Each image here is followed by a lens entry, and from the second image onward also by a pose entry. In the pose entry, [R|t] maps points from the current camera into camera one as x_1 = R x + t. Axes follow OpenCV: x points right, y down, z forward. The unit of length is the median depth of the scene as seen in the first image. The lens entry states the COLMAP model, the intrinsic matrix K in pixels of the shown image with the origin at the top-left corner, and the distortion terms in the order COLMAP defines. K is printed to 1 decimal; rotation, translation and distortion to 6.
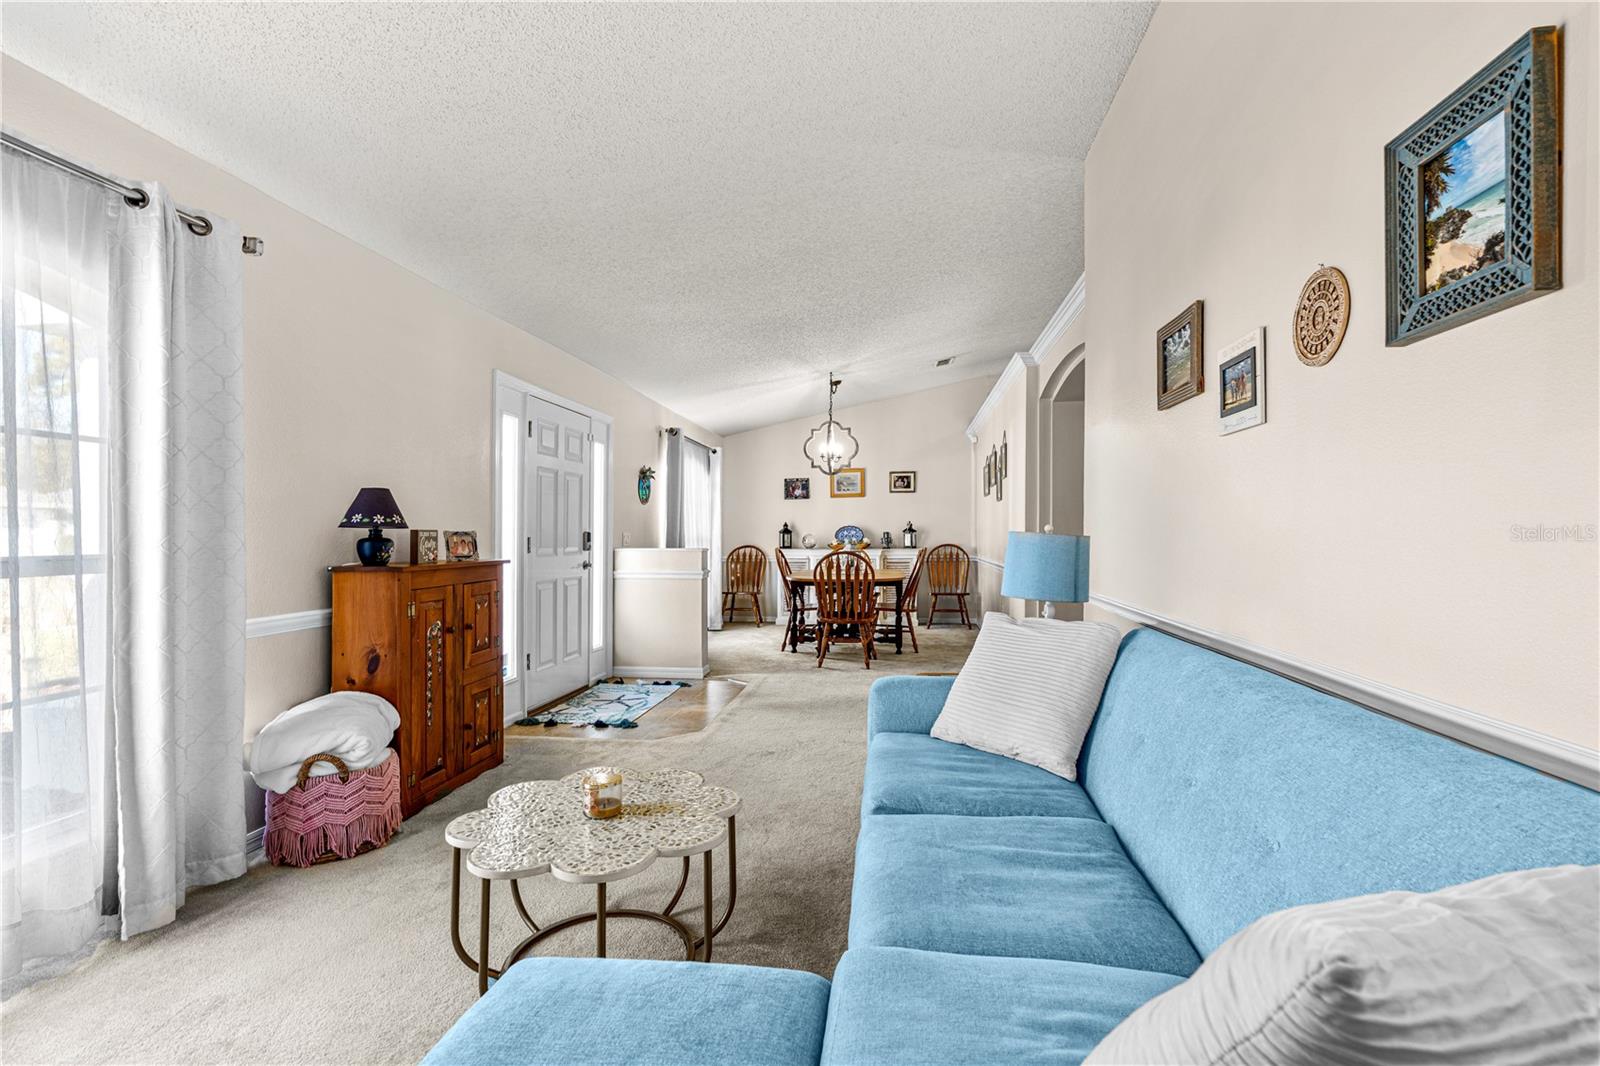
lens RADIAL K [[723.0, 0, 815.2], [0, 723.0, 540.3], [0, 0, 1]] dist [-0.002437, 0.000619]
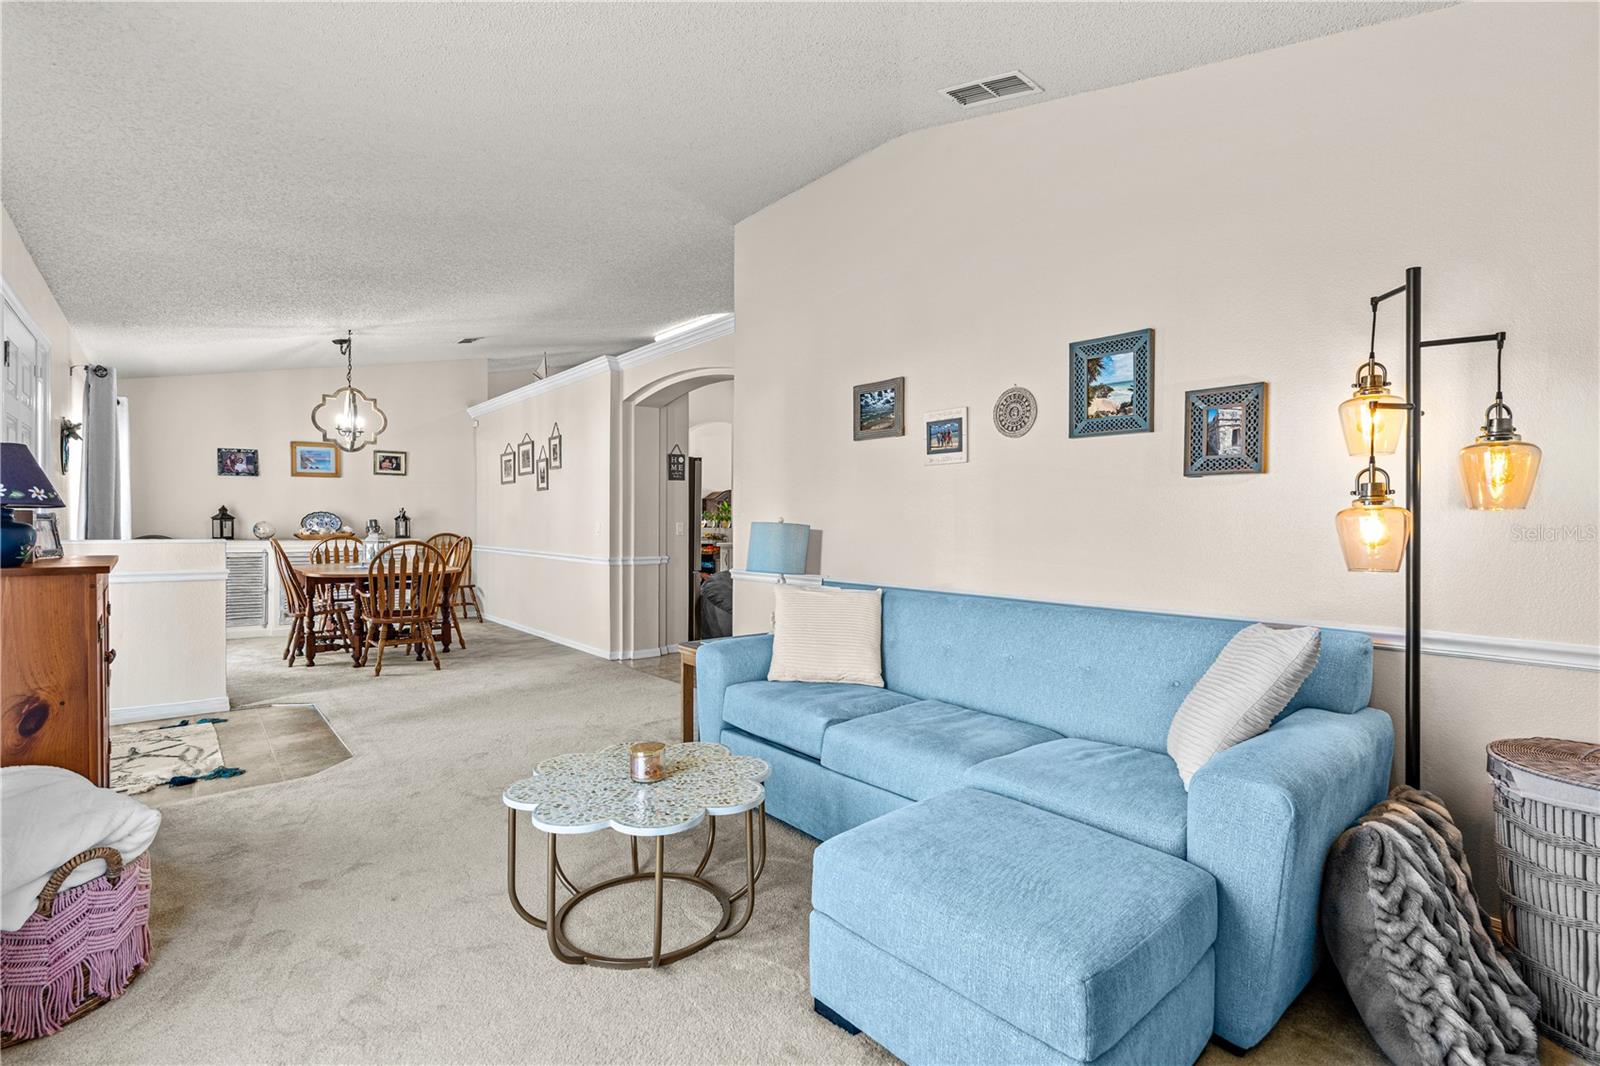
lens RADIAL K [[737.6, 0, 813.1], [0, 737.6, 540.6], [0, 0, 1]] dist [-0.005120, 0.000719]
pose [[0.665400, -0.009043, 0.746432, -0.369779], [-0.001404, 0.999910, 0.013366, 0.001637], [-0.746486, -0.009942, 0.665327, 0.031806]]
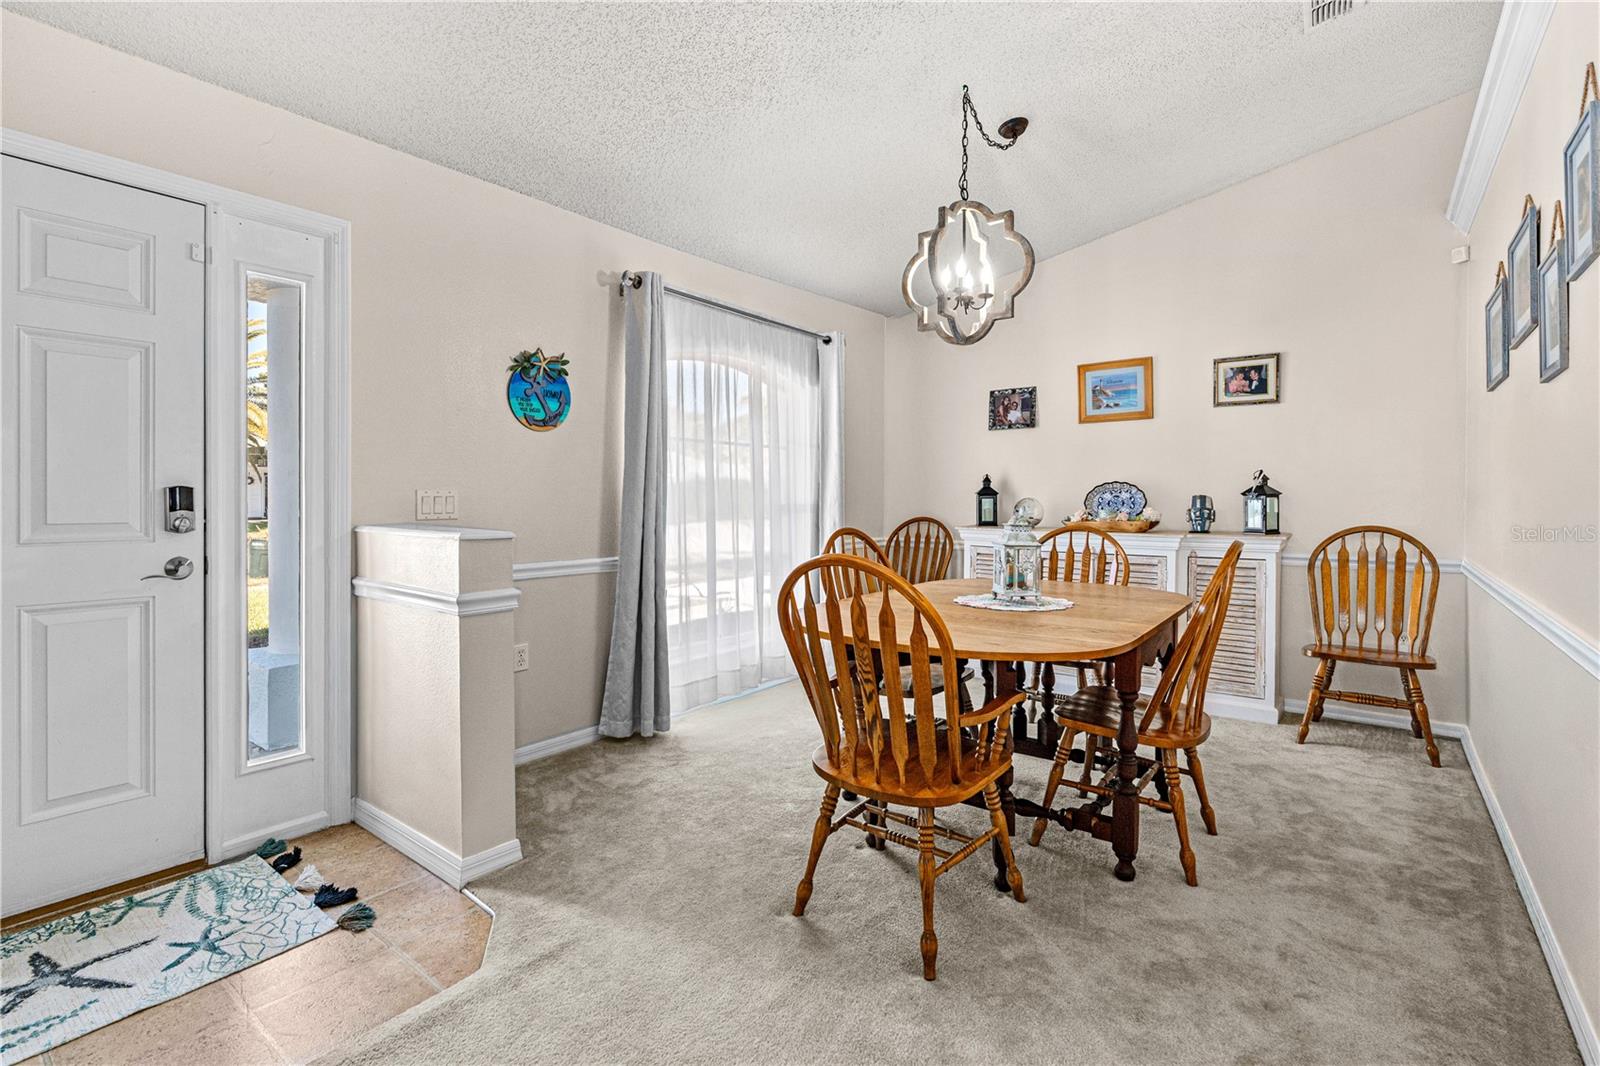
lens RADIAL K [[734.4, 0, 839.5], [0, 734.4, 497.3], [0, 0, 1]] dist [0.000494, 0.000402]
pose [[0.872935, 0.010047, -0.487734, 0.219550], [-0.014386, 0.999883, -0.005150, -0.008518], [0.487625, 0.011512, 0.872977, 0.886971]]
